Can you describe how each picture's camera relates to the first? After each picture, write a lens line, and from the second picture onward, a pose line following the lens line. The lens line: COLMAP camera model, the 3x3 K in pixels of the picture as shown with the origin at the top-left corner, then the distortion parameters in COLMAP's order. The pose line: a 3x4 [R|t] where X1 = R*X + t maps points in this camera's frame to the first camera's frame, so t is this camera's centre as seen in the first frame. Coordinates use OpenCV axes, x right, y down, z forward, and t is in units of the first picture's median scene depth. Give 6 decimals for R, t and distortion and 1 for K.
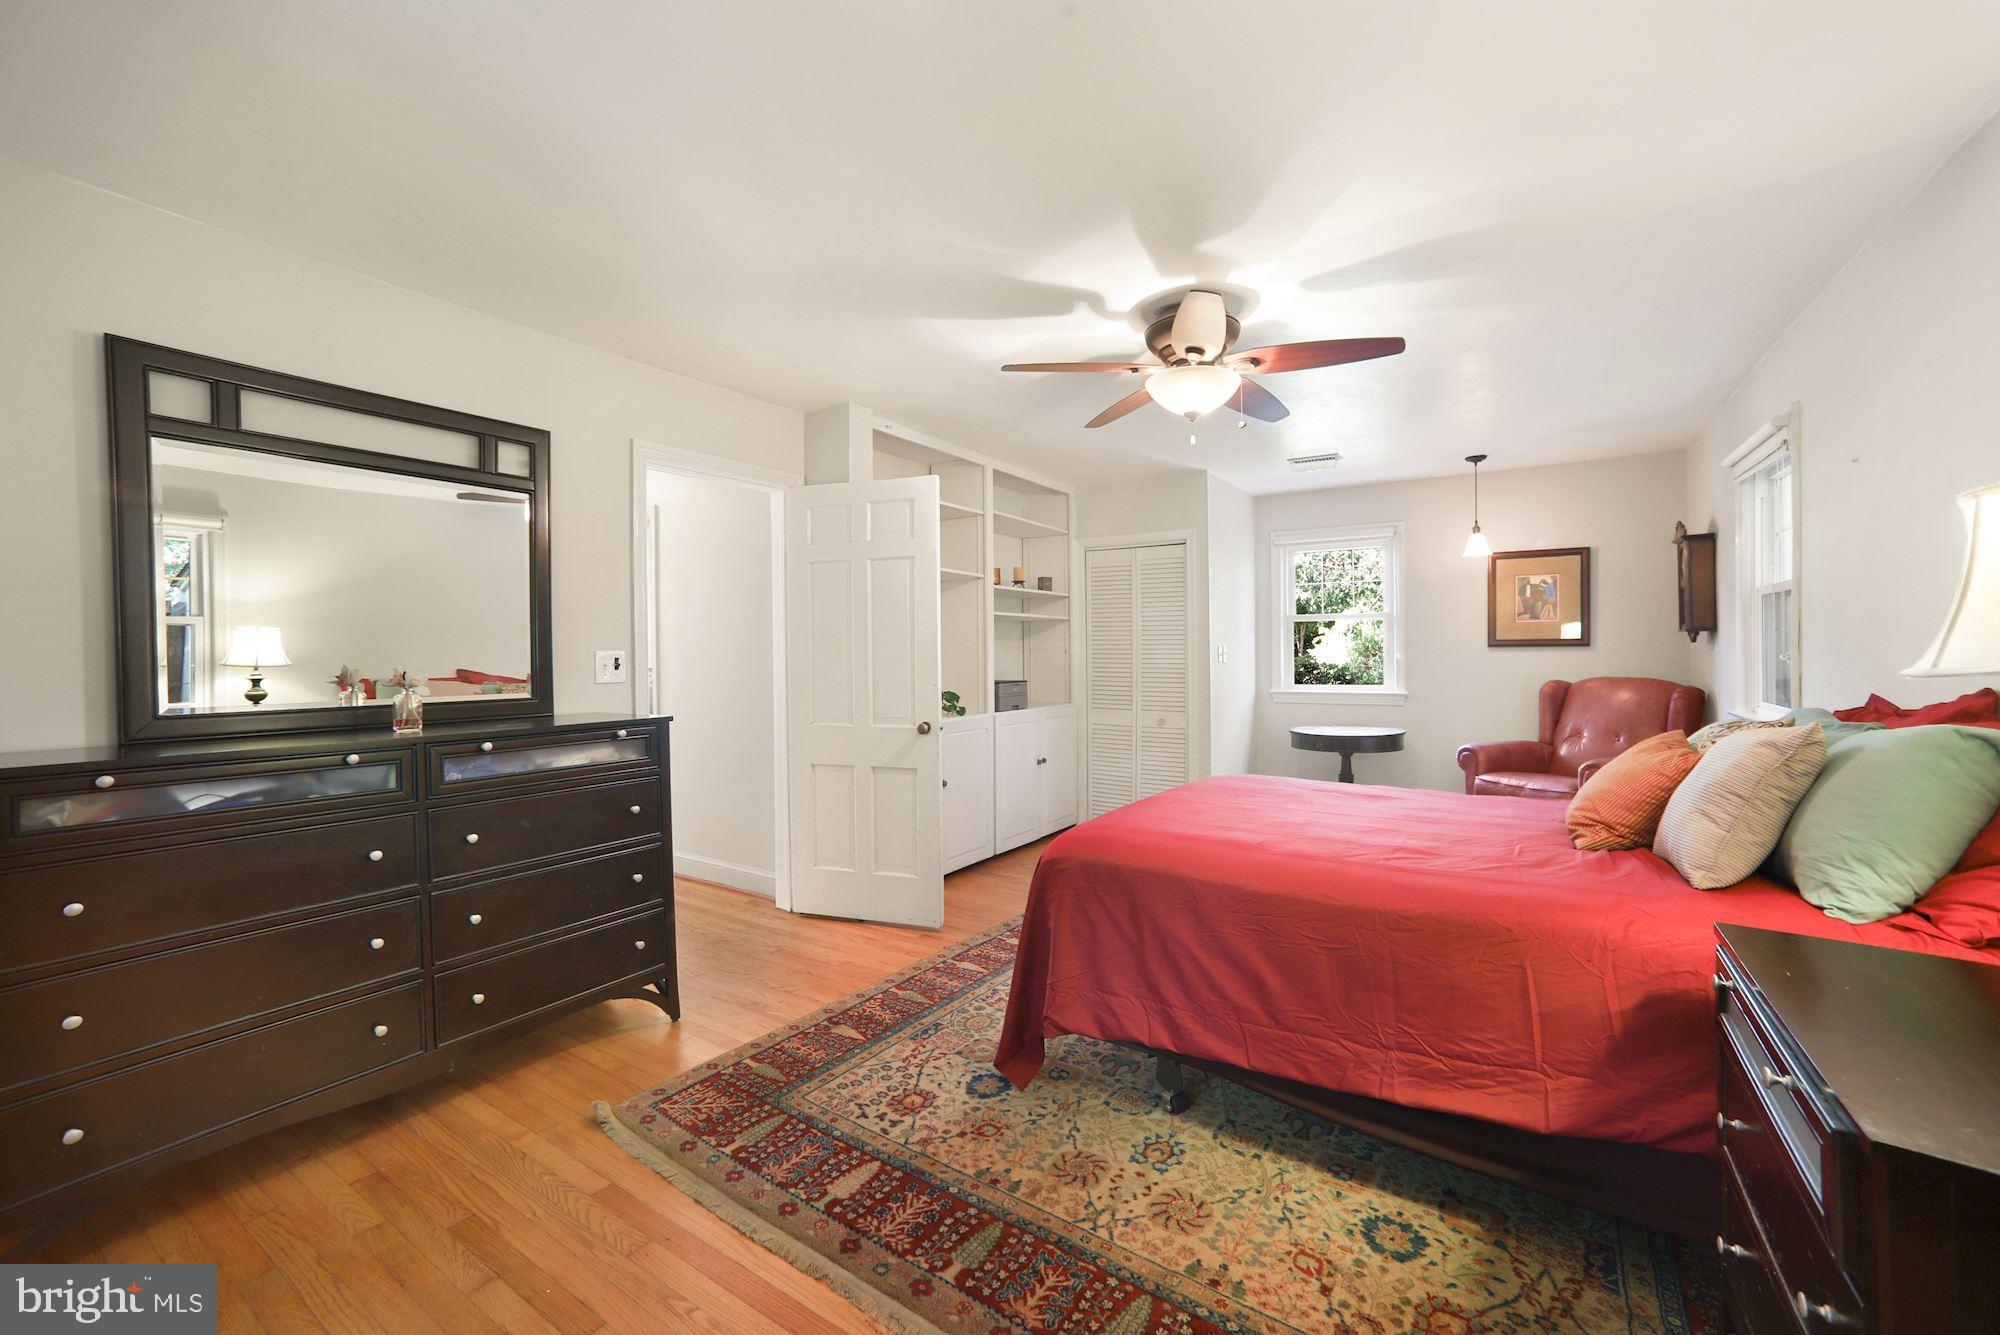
lens RADIAL K [[805.4, 0, 990.6], [0, 805.4, 652.9], [0, 0, 1]] dist [-0.047747, 0.021383]
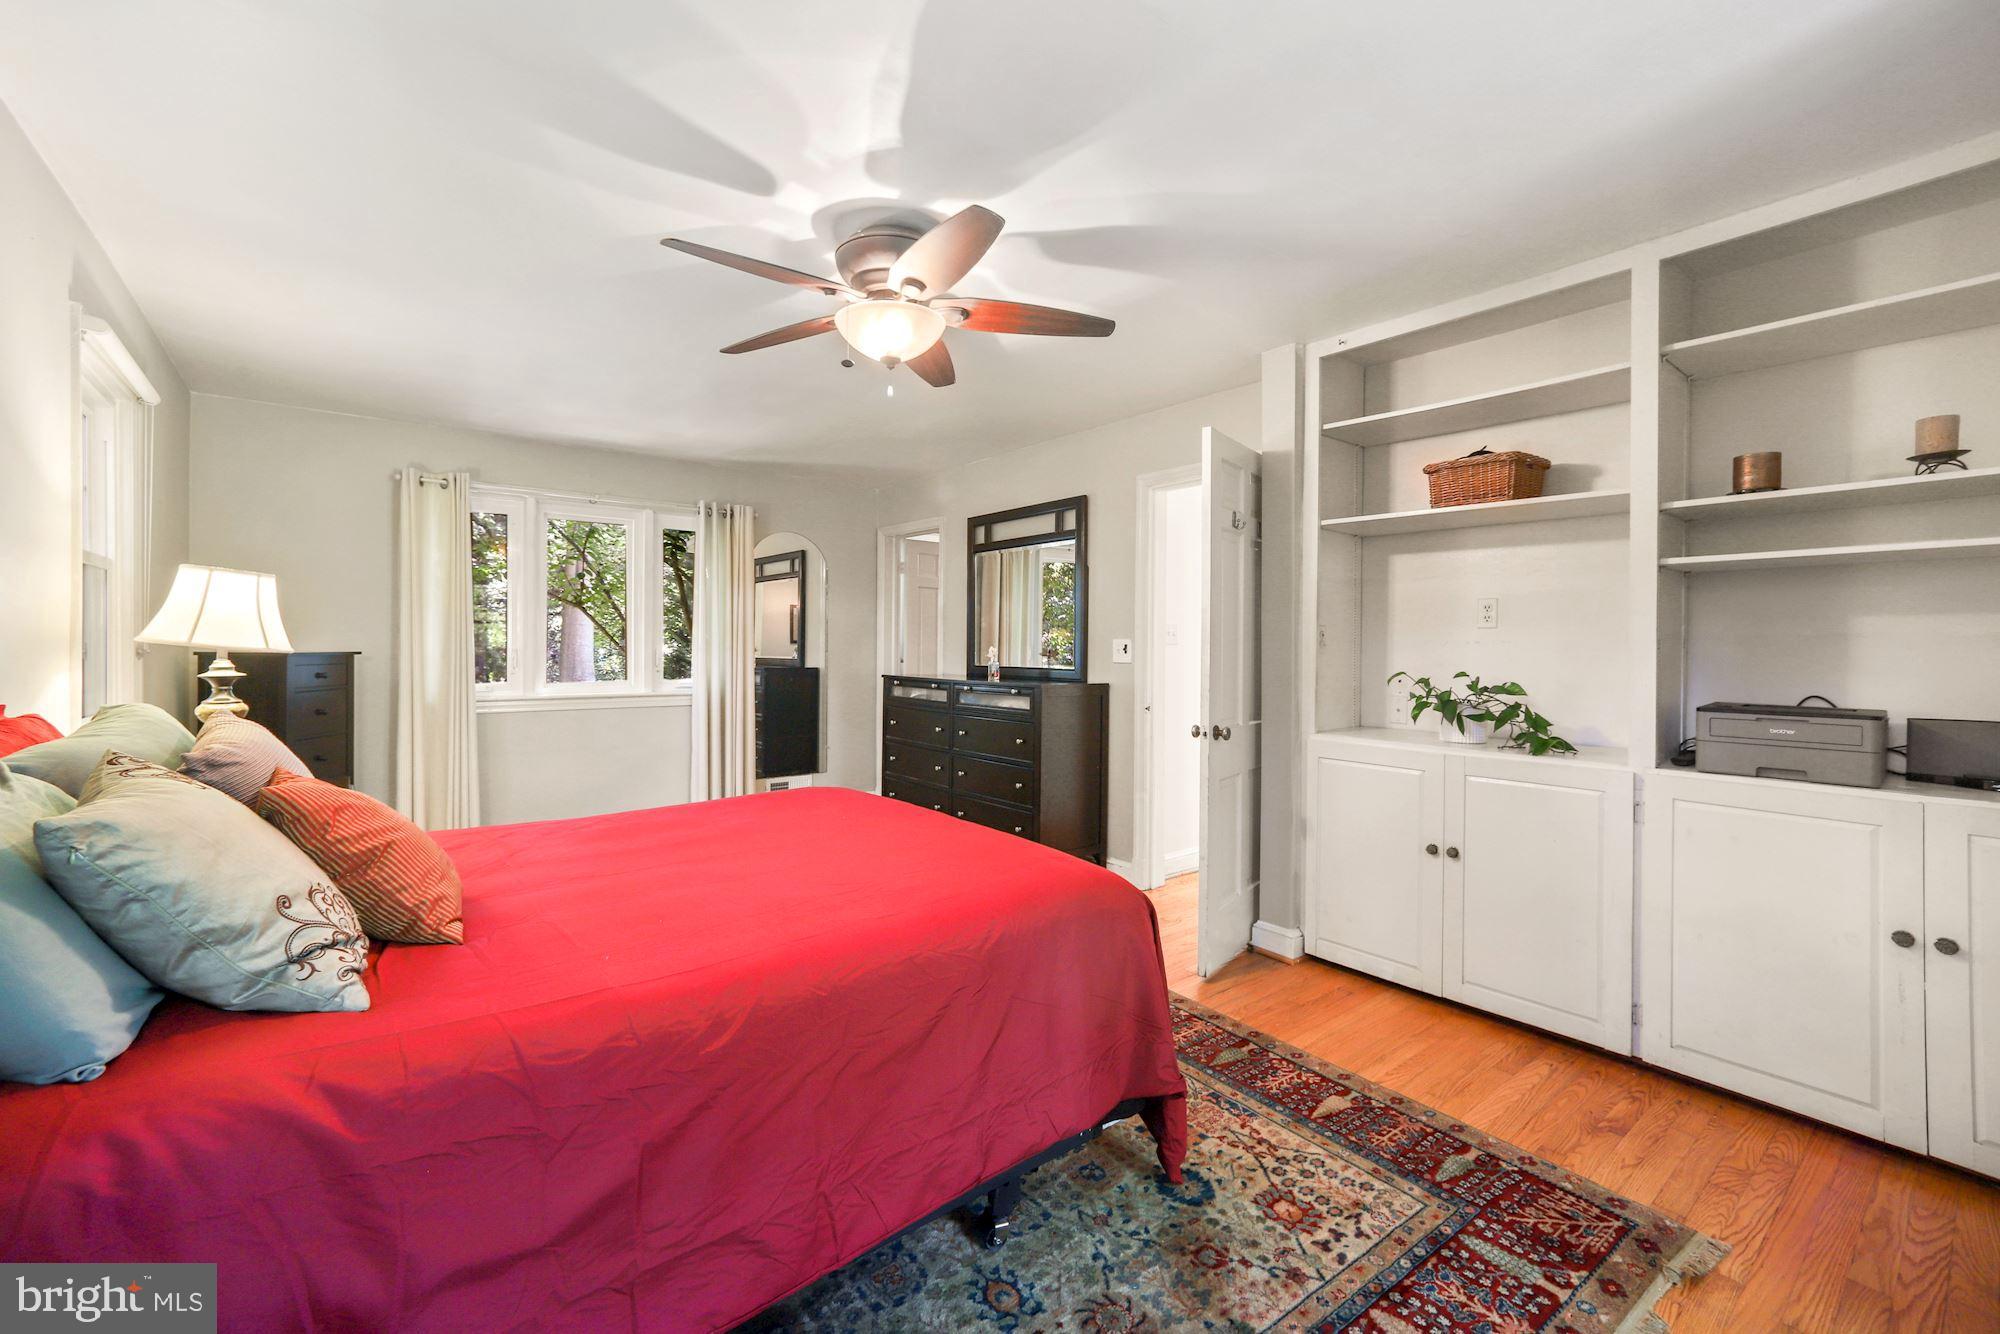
lens RADIAL K [[805.4, 0, 990.6], [0, 805.4, 652.4], [0, 0, 1]] dist [-0.047747, 0.021383]
pose [[-0.295741, 0.016437, -0.955127, 1.125459], [-0.001831, 0.999840, 0.017774, -0.005179], [0.955267, 0.007005, -0.295663, 1.486481]]
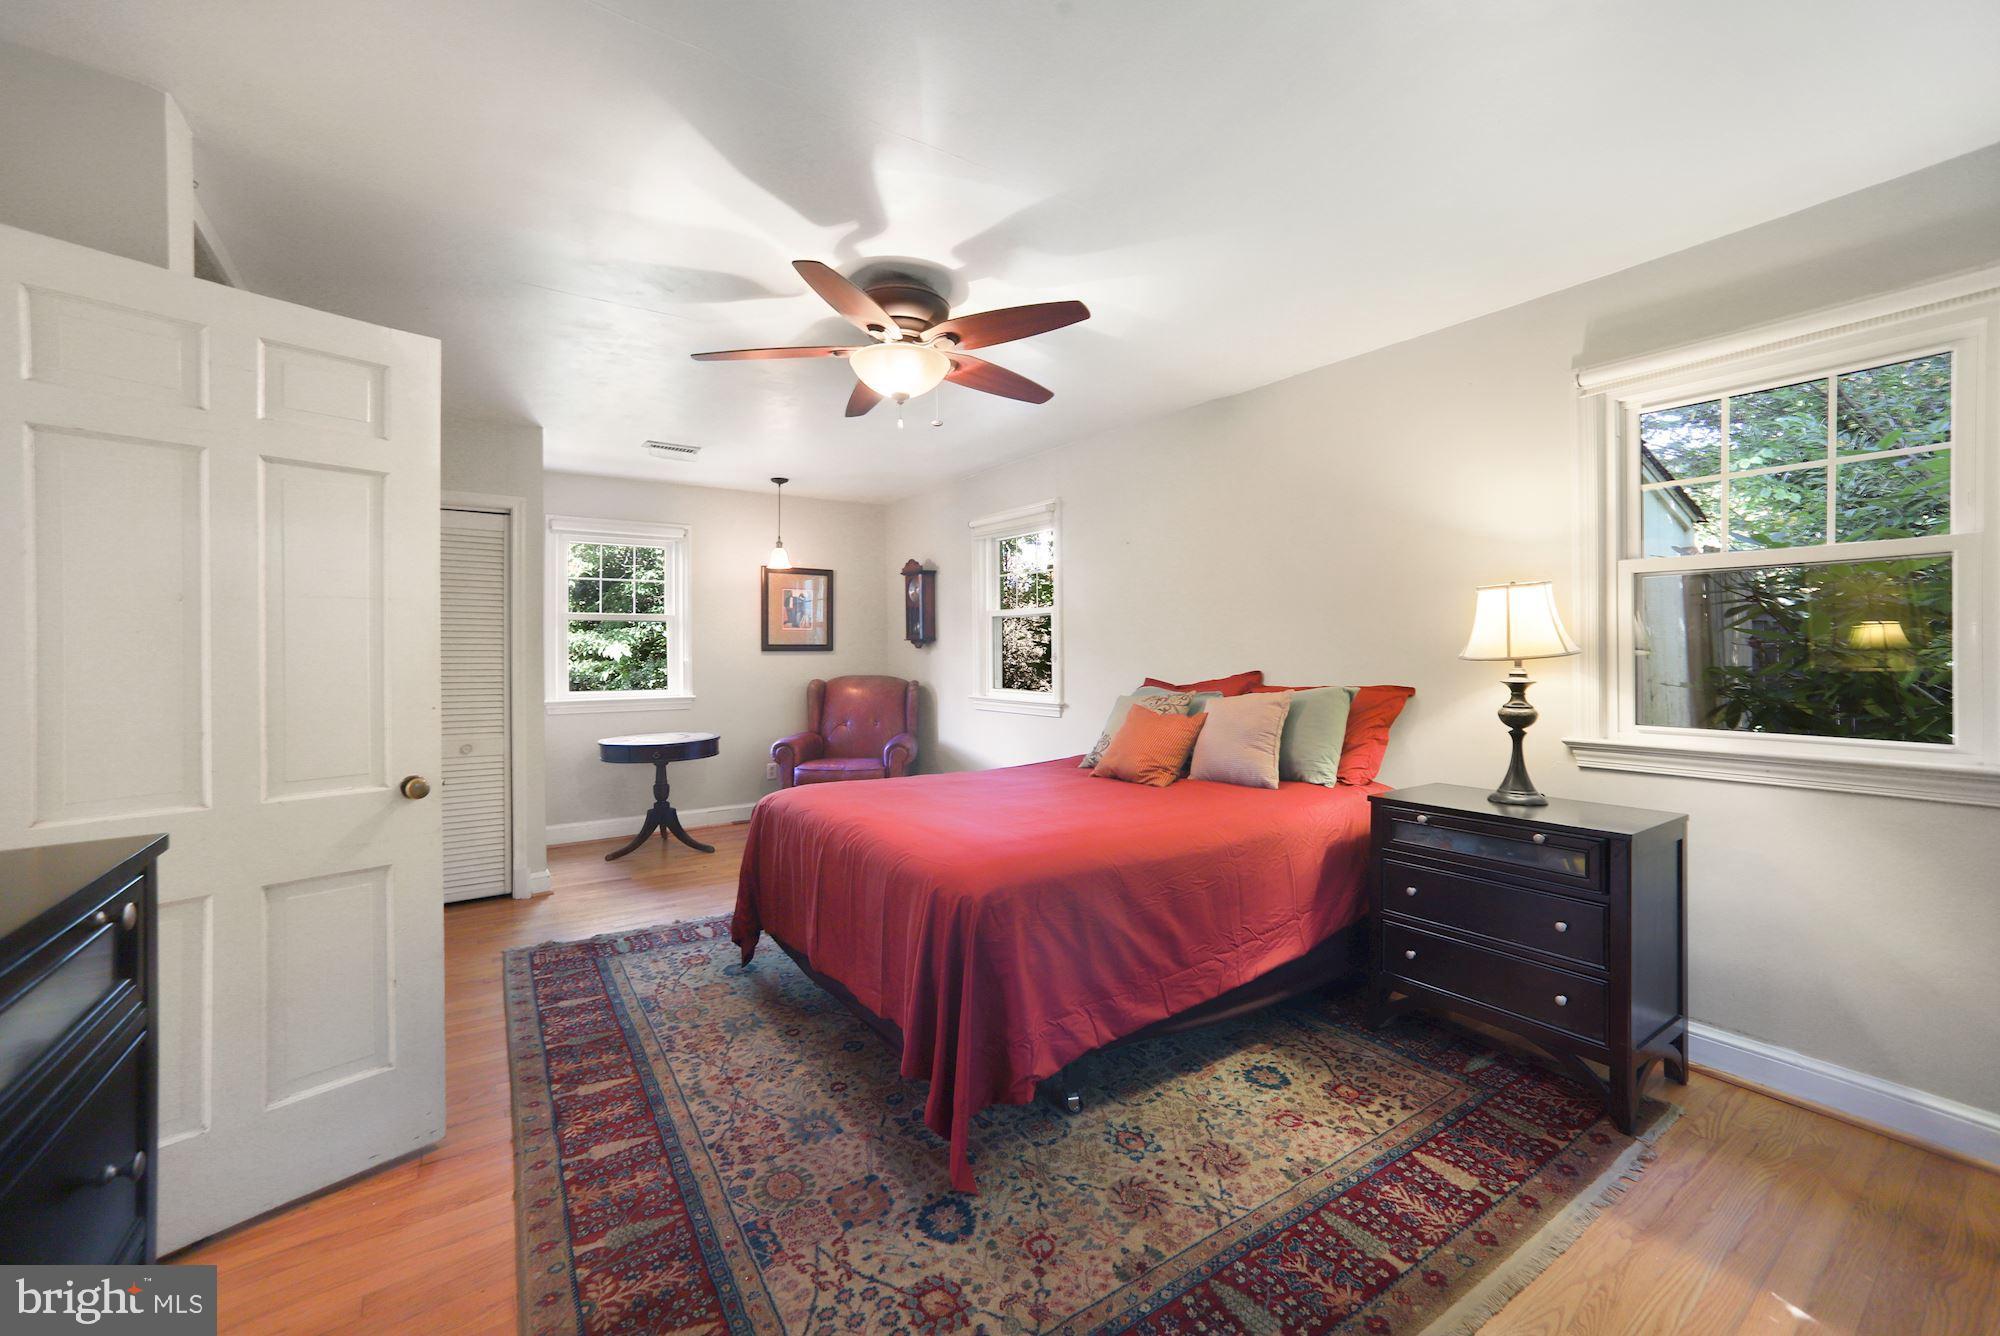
lens RADIAL K [[805.4, 0, 990.6], [0, 805.4, 653.4], [0, 0, 1]] dist [-0.047747, 0.021383]
pose [[0.355427, 0.007888, 0.934671, -0.636363], [0.000235, 0.999964, -0.008529, 0.011085], [-0.934704, 0.003251, 0.355413, 0.634975]]
